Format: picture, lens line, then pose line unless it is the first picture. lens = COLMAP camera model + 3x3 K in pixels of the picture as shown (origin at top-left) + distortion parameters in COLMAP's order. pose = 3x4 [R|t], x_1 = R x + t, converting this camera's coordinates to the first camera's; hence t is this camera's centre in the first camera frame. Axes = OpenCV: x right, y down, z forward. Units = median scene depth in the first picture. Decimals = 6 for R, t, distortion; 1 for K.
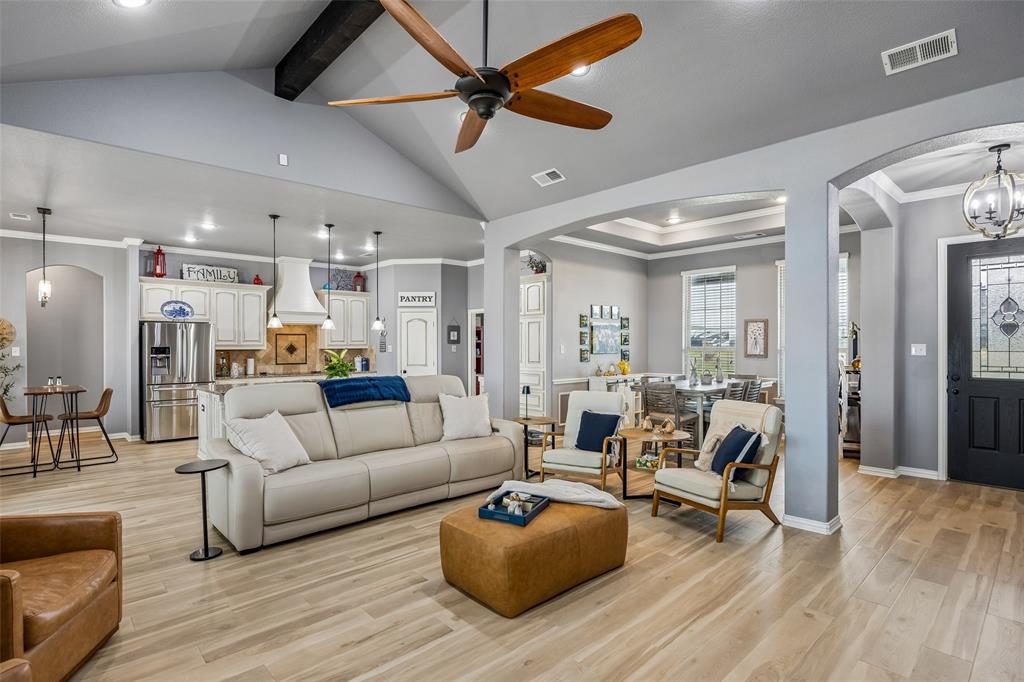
lens RADIAL K [[512.3, 0, 486.1], [0, 512.3, 346.5], [0, 0, 1]] dist [-0.002742, 0.001126]
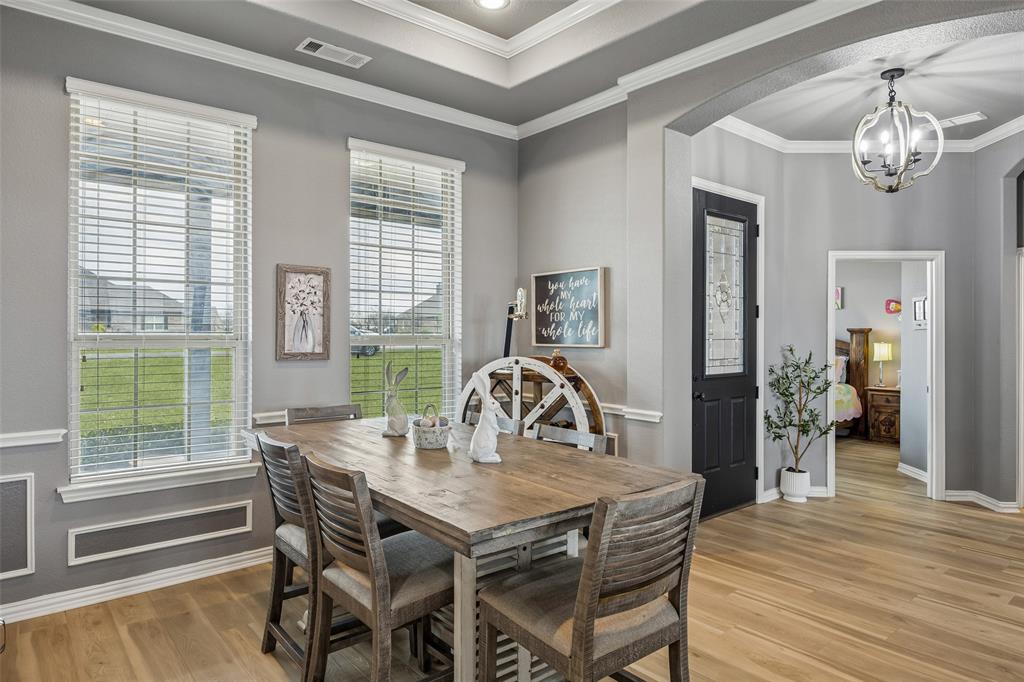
lens RADIAL K [[600.2, 0, 514.4], [0, 600.2, 334.1], [0, 0, 1]] dist [0.006314, 0.000650]
pose [[0.010900, -0.002267, 0.999938, 0.046888], [0.001574, 0.999996, 0.002250, -0.000306], [-0.999939, 0.001550, 0.010903, 0.786176]]
